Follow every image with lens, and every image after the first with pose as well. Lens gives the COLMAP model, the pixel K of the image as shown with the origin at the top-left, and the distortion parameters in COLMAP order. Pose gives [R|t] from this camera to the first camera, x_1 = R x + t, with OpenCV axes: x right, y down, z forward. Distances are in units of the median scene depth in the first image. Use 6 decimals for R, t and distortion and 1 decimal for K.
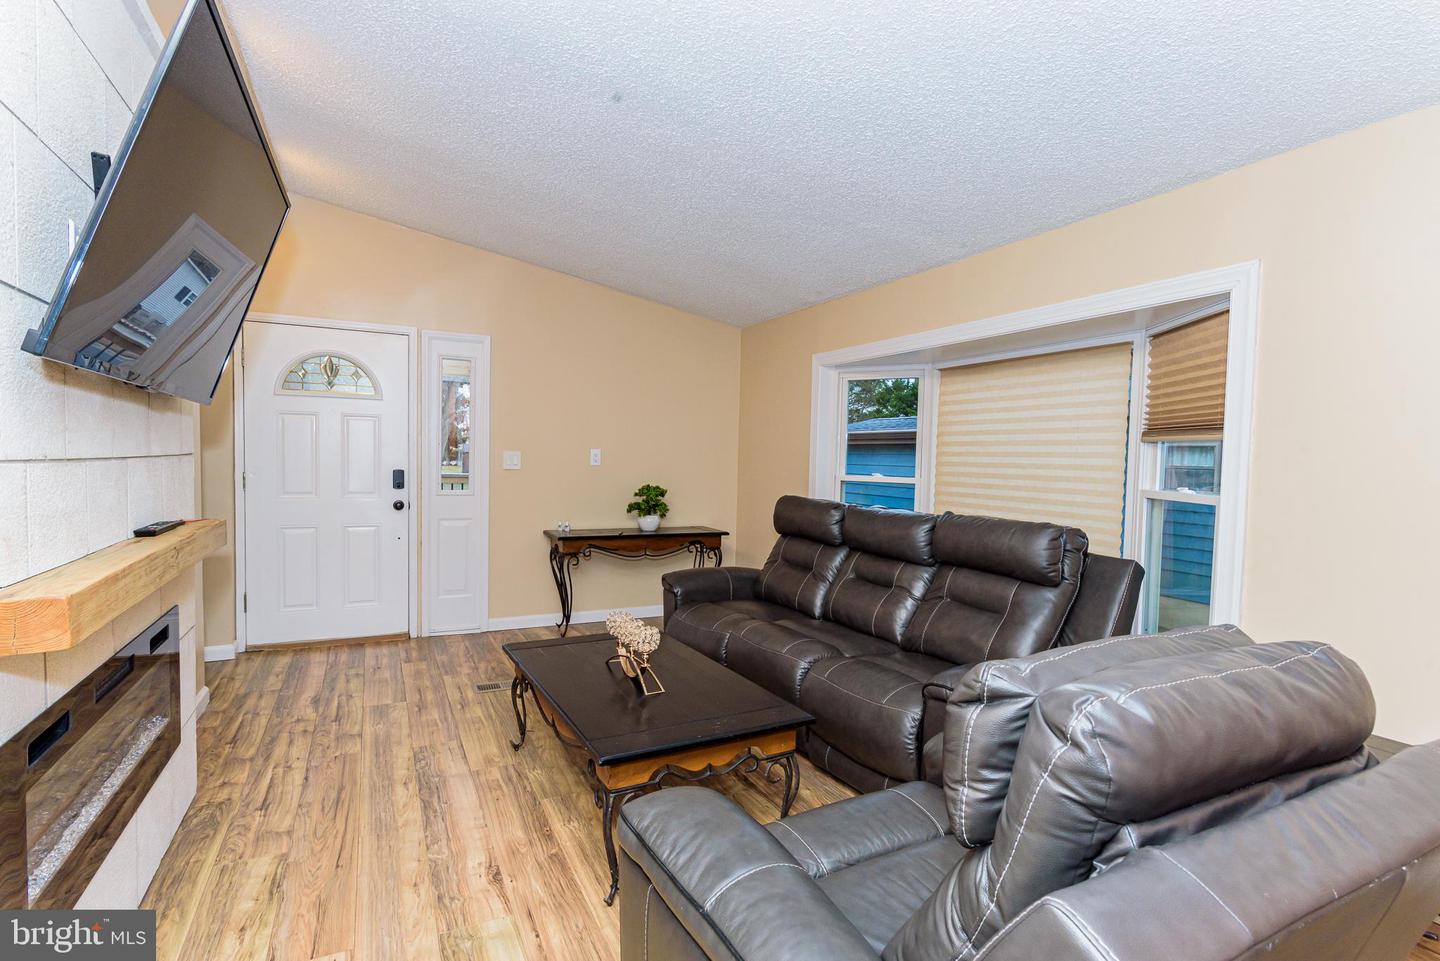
lens RADIAL K [[709.6, 0, 720.0], [0, 709.6, 480.5], [0, 0, 1]] dist [0.000870, -0.000138]
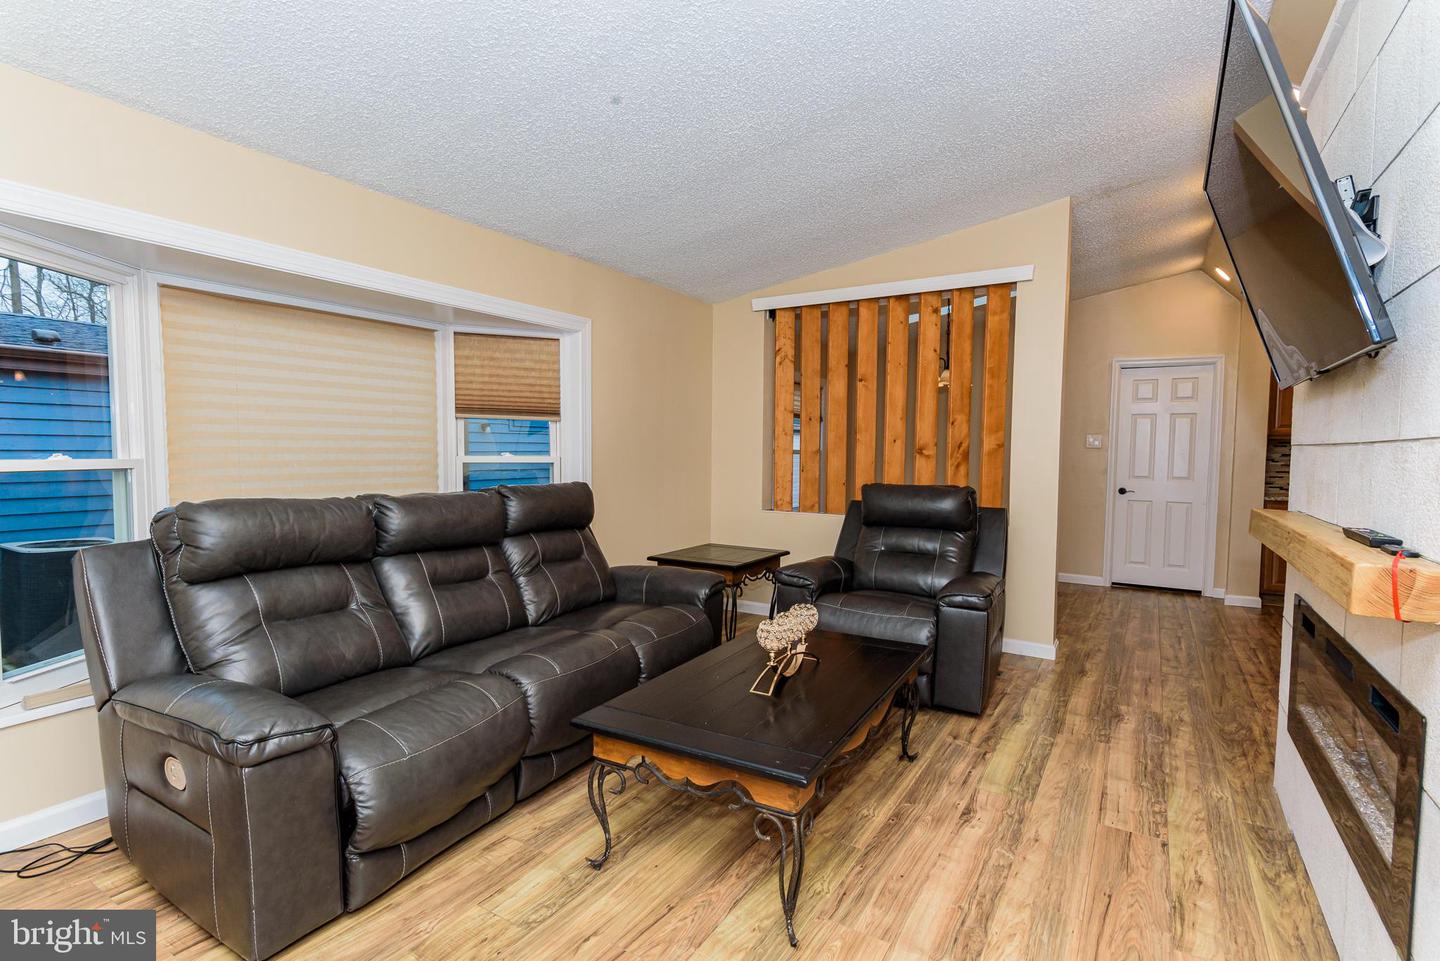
lens RADIAL K [[700.5, 0, 720.0], [0, 700.5, 480.5], [0, 0, 1]] dist [0.002109, 0.000111]
pose [[-0.533832, -0.062183, 0.843301, -0.927110], [0.010821, 0.996708, 0.080346, -0.052365], [-0.845521, 0.052017, -0.531402, 1.740357]]
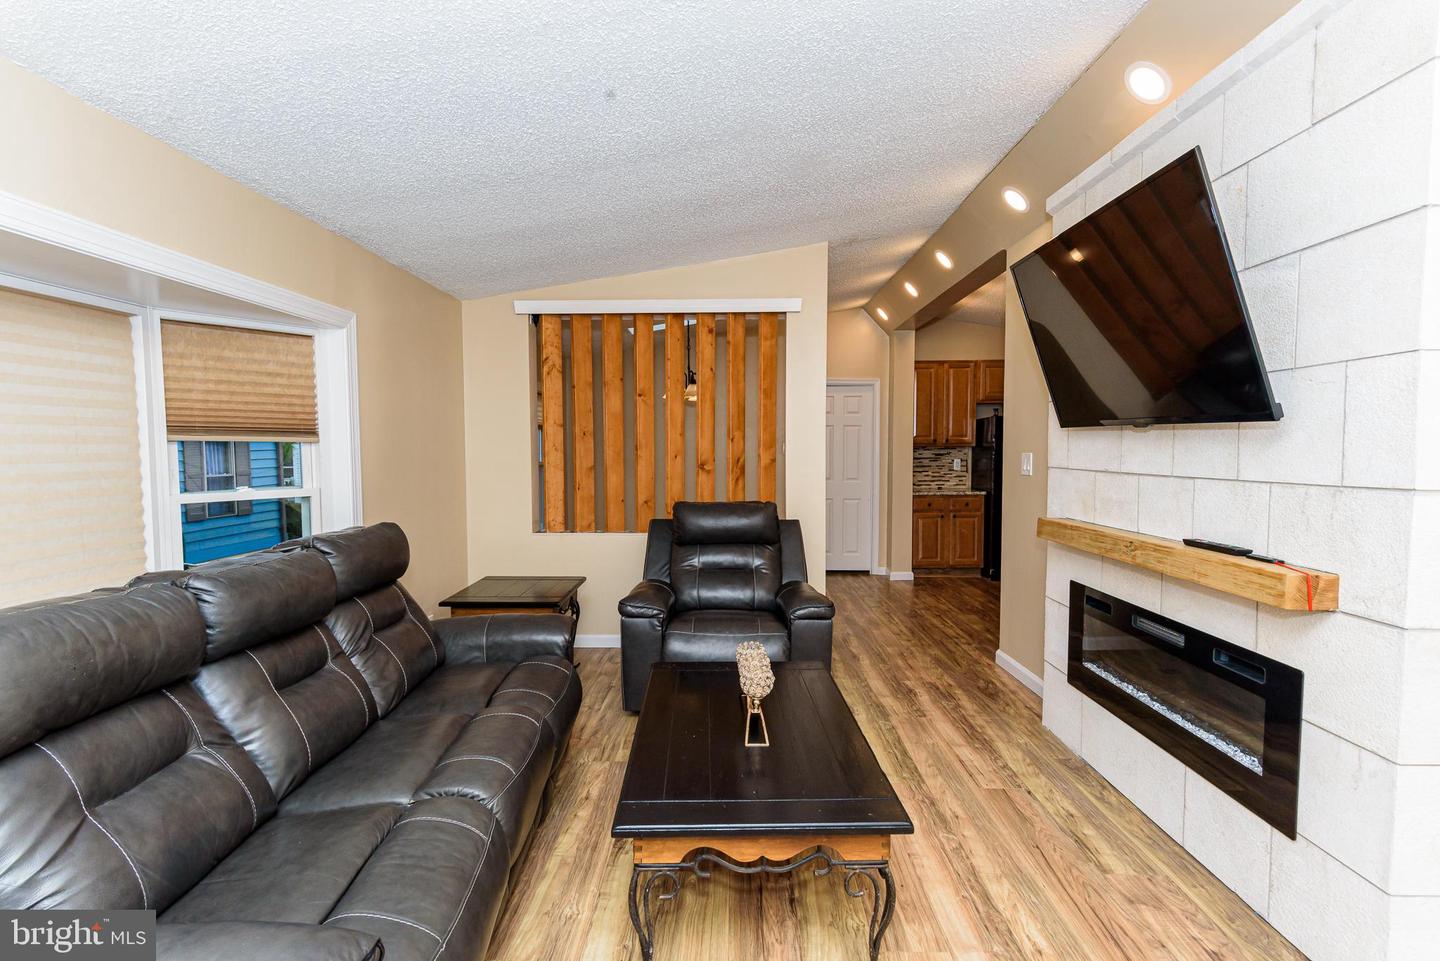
lens RADIAL K [[709.6, 0, 720.0], [0, 709.6, 480.5], [0, 0, 1]] dist [0.000870, -0.000138]
pose [[-0.889826, -0.039868, 0.454556, -0.541423], [0.000801, 0.996038, 0.088927, -0.113248], [-0.456300, 0.079494, -0.886268, 2.017231]]
